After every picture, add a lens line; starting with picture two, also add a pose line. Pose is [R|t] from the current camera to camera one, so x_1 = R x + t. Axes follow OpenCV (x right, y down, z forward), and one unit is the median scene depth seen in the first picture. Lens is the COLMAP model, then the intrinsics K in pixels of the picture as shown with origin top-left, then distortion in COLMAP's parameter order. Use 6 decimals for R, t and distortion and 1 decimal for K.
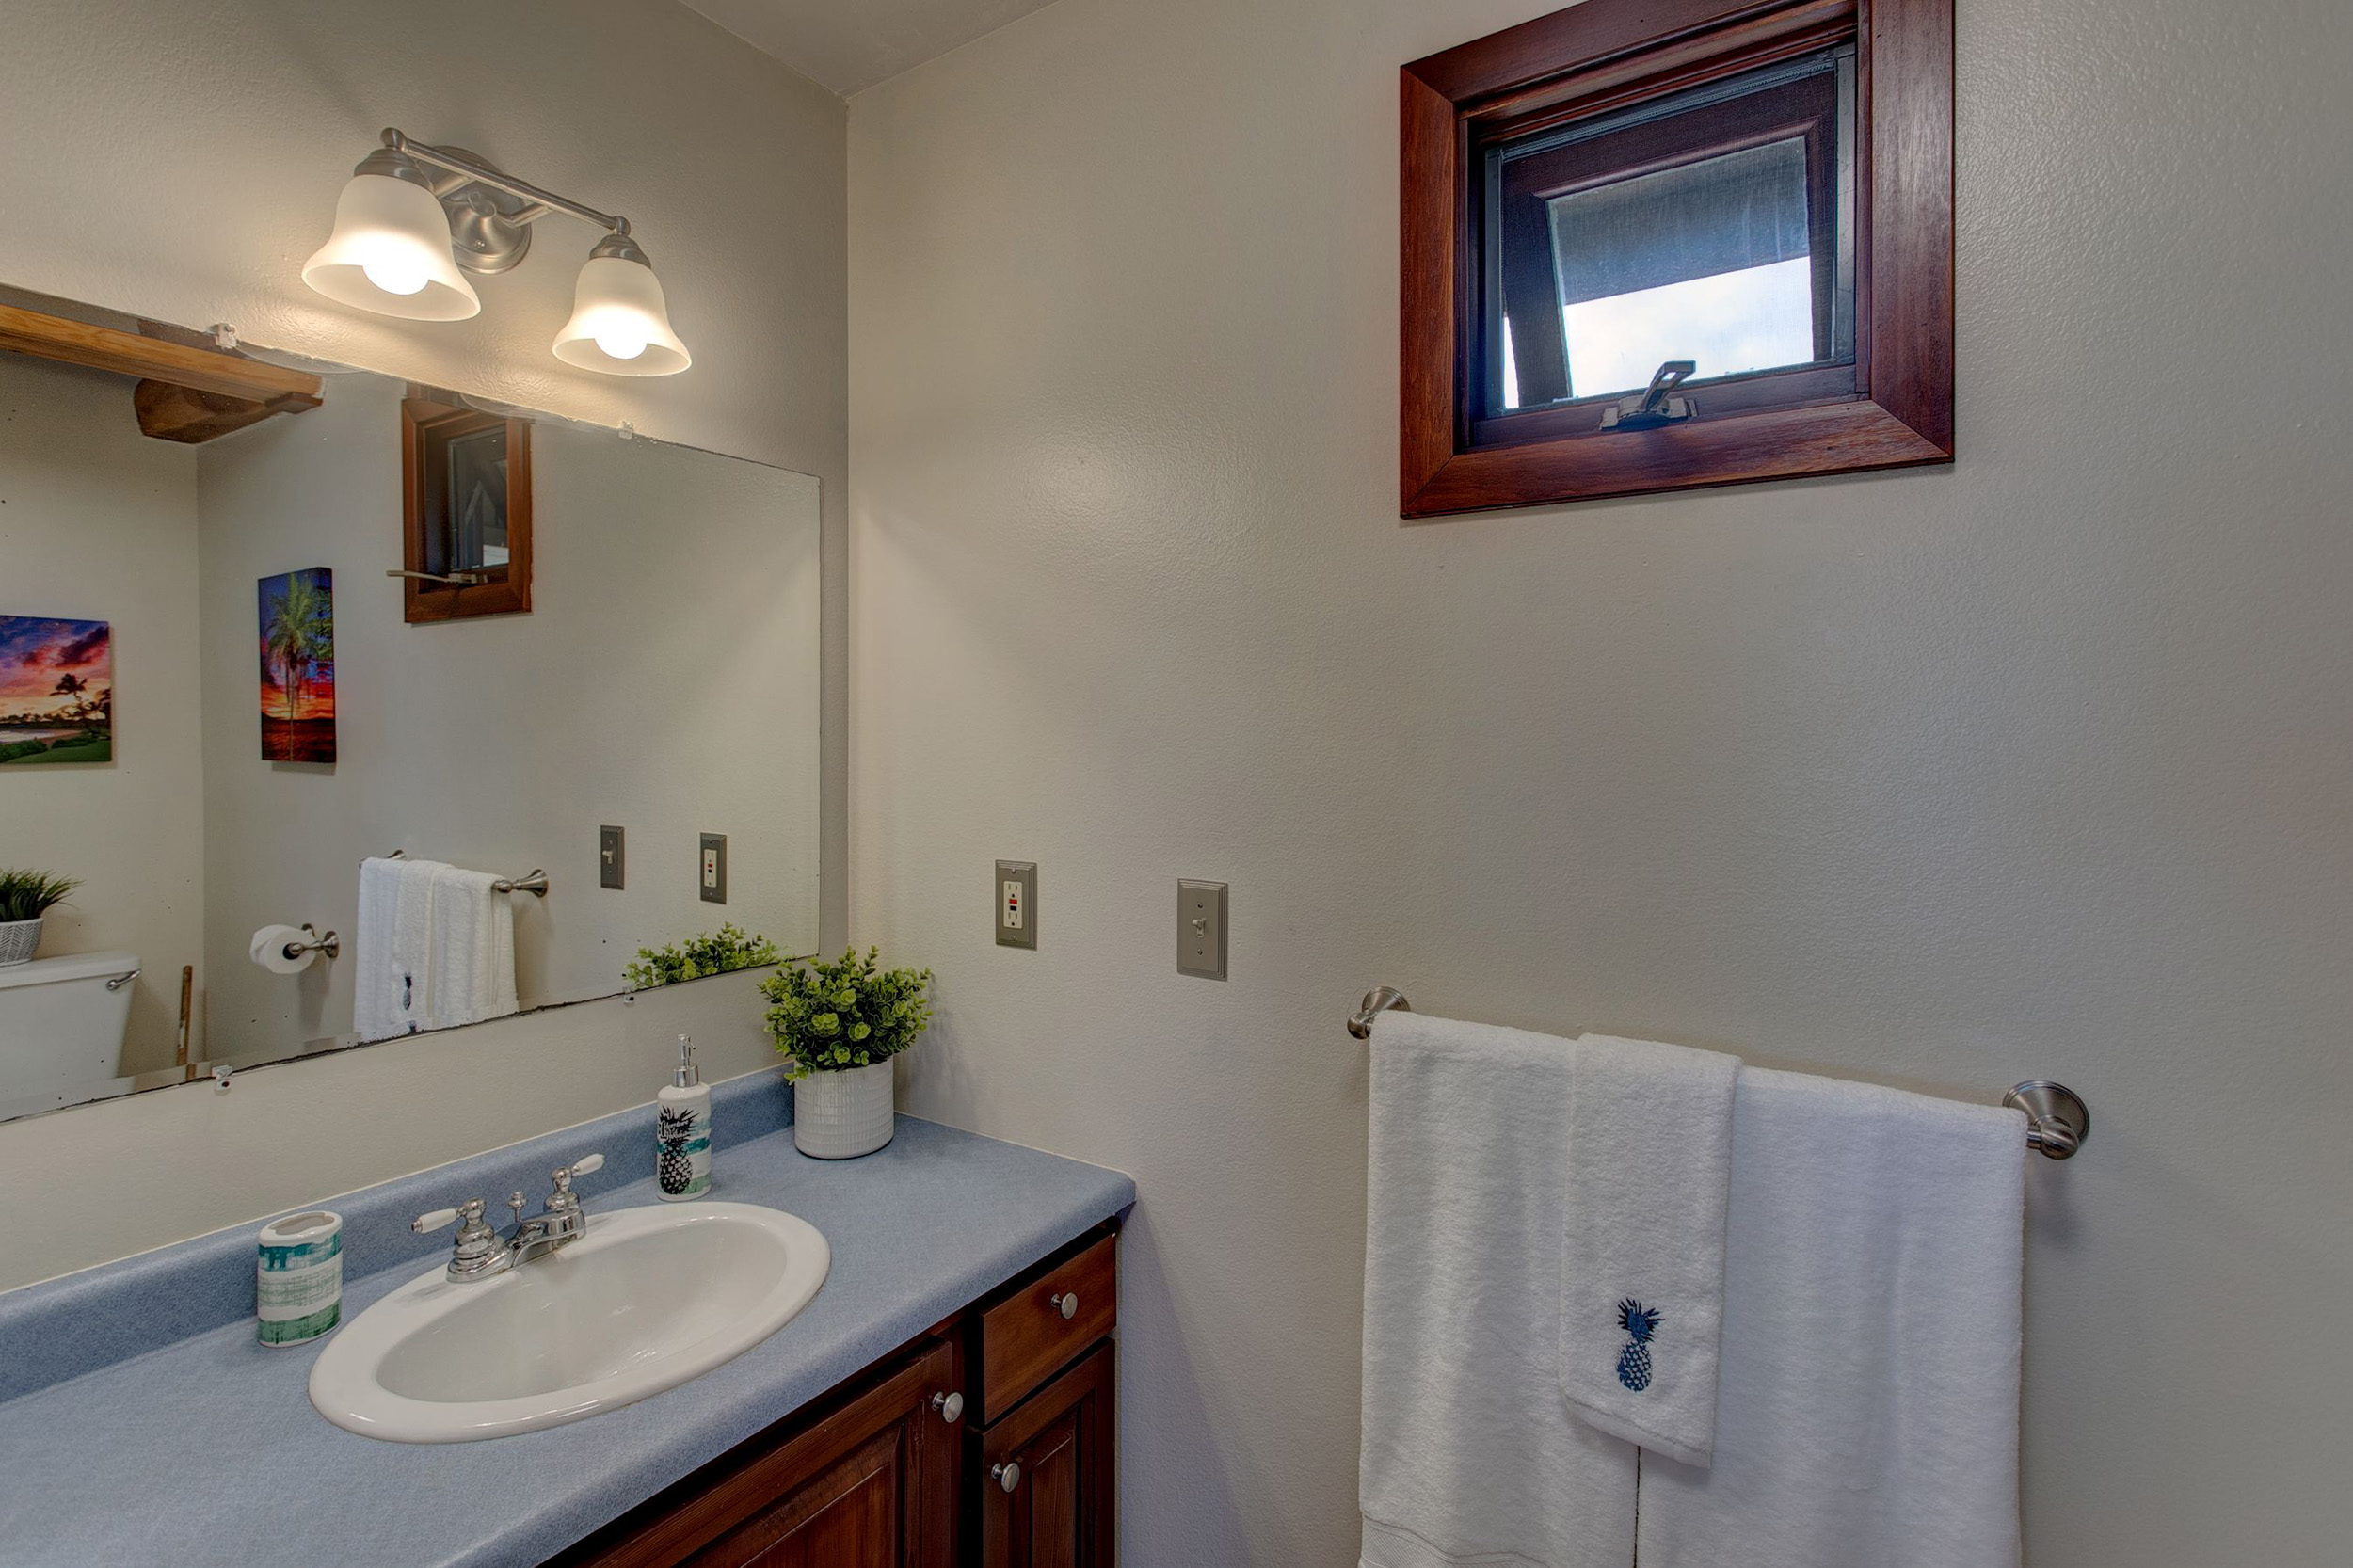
lens RADIAL K [[1135.6, 0, 1136.5], [0, 1135.6, 726.0], [0, 0, 1]] dist [-0.002066, 0.000592]
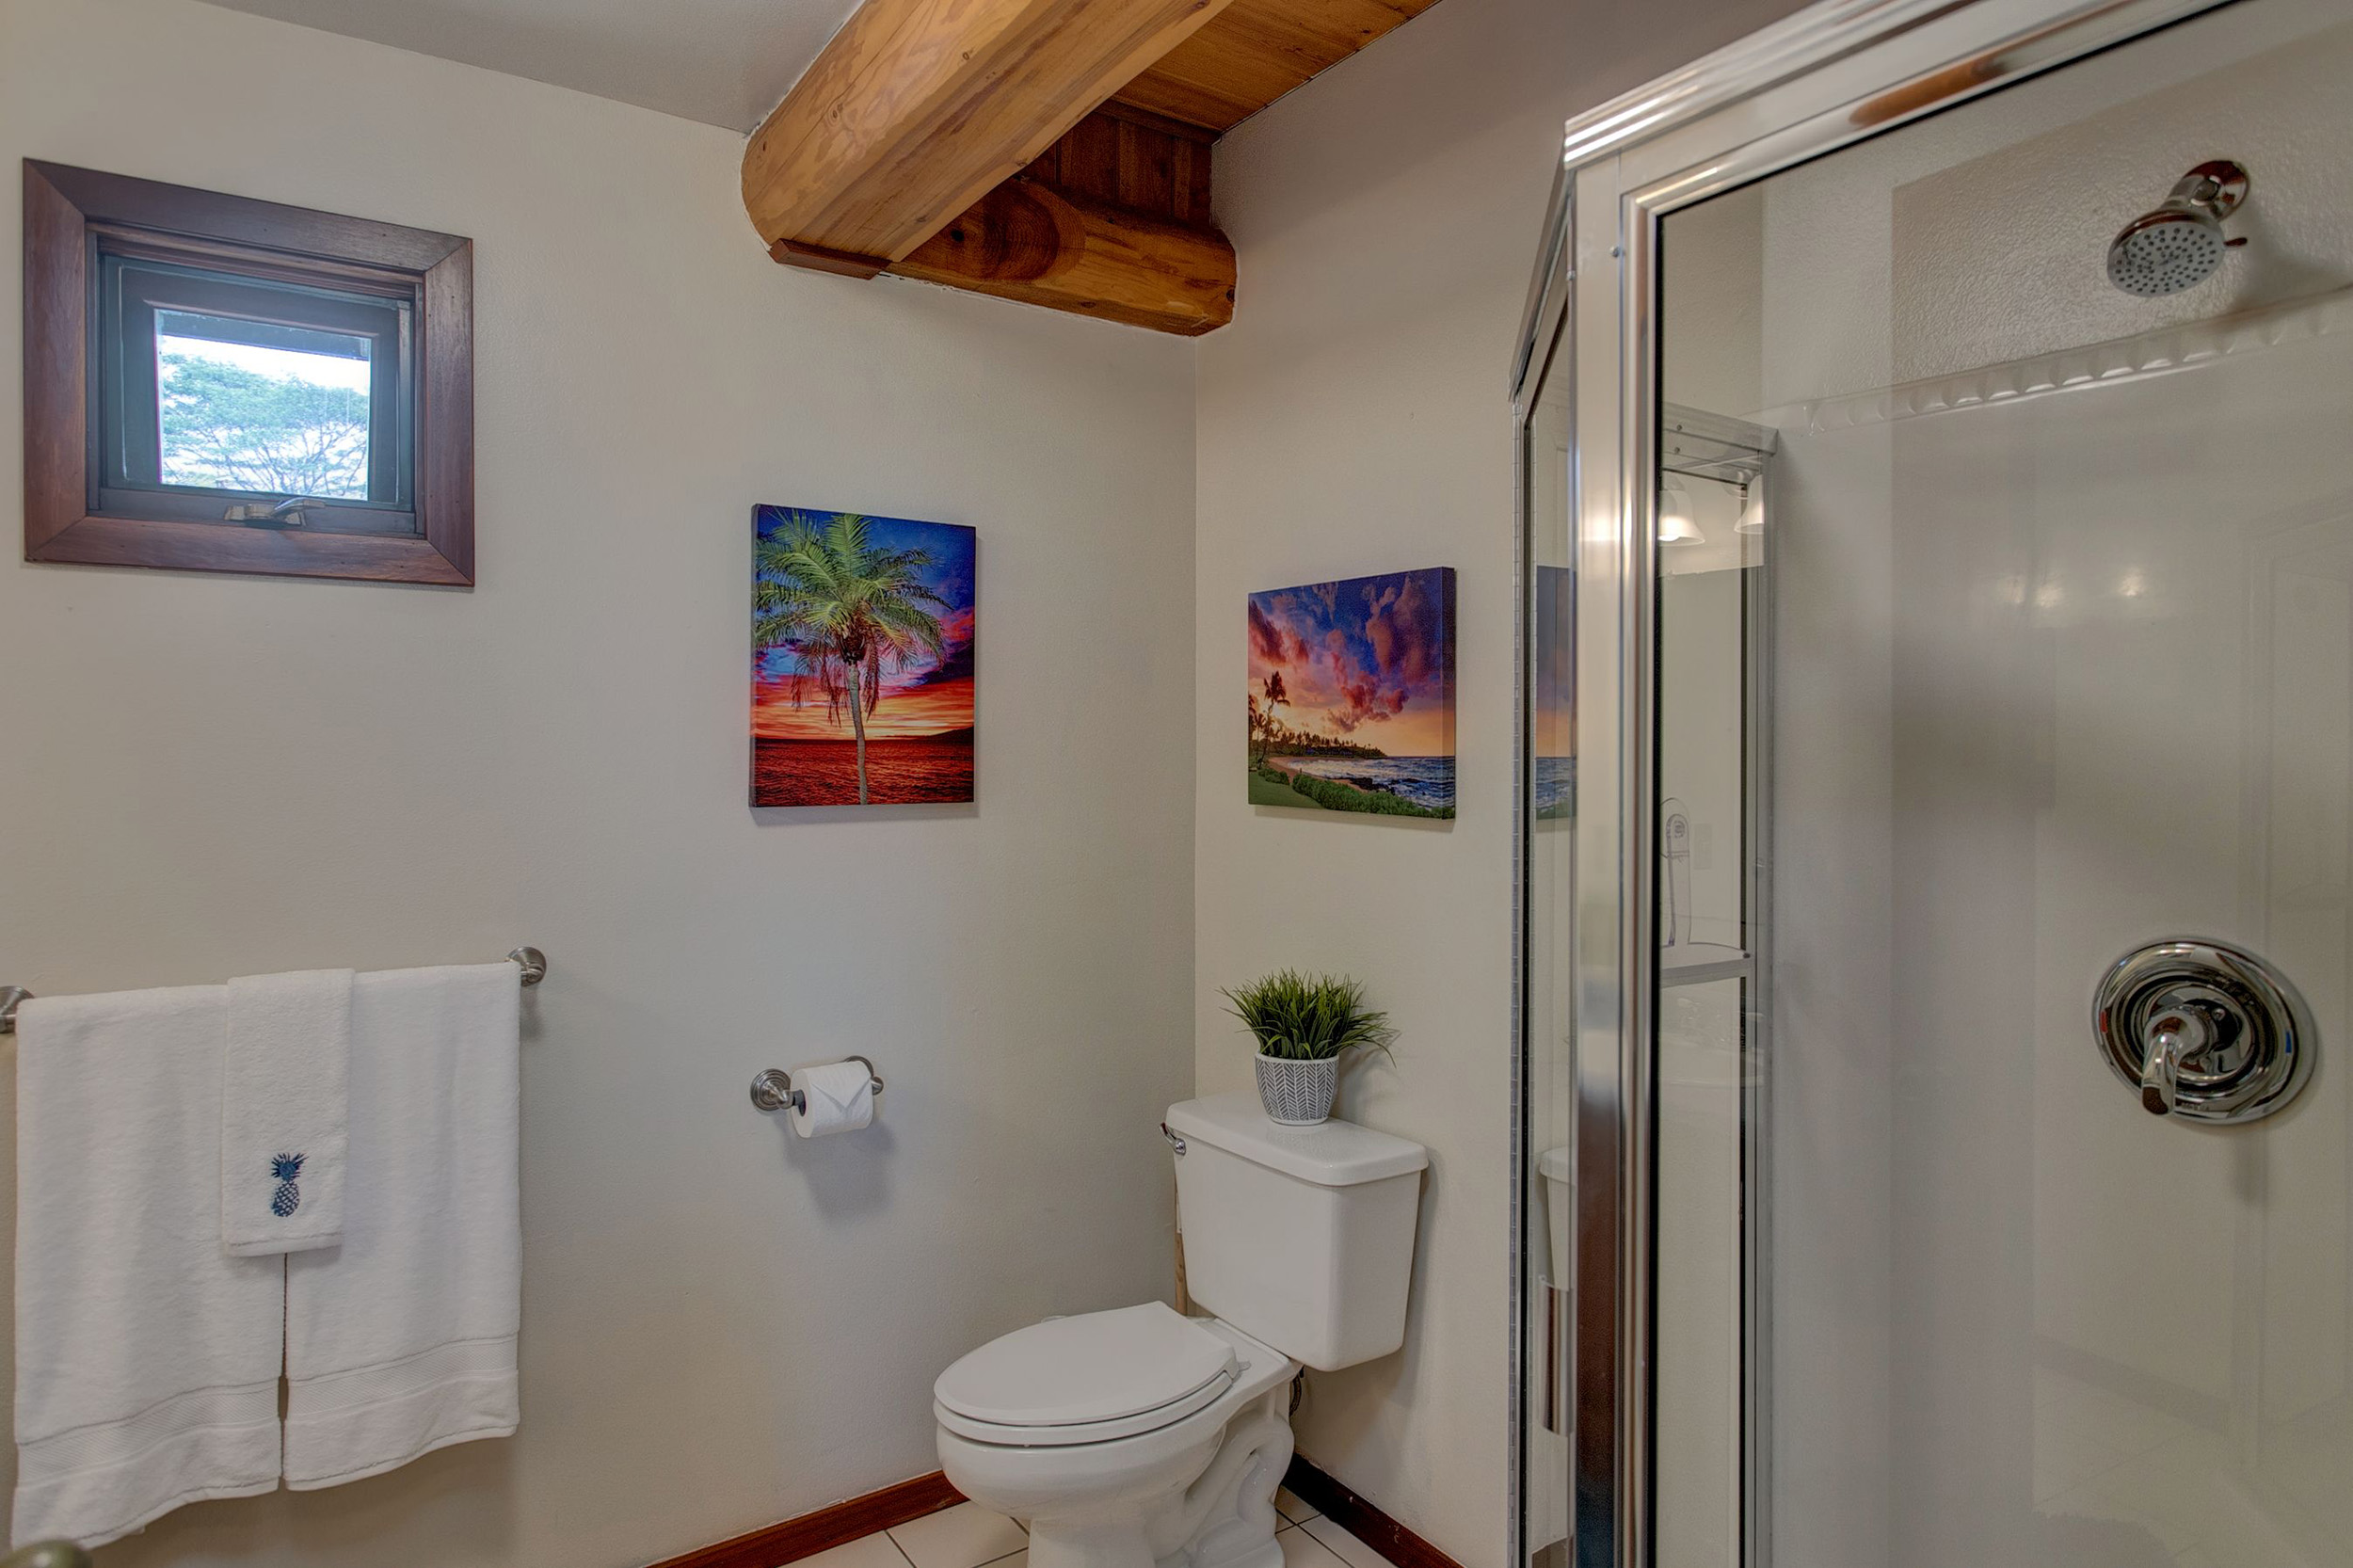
lens RADIAL K [[1410.0, 0, 1176.1], [0, 1410.0, 770.8], [0, 0, 1]] dist [-0.001153, 0.004931]
pose [[0.381055, -0.017733, 0.924382, -0.757170], [0.006942, 0.999843, 0.016319, 0.010065], [-0.924526, 0.000198, 0.381118, -0.698554]]
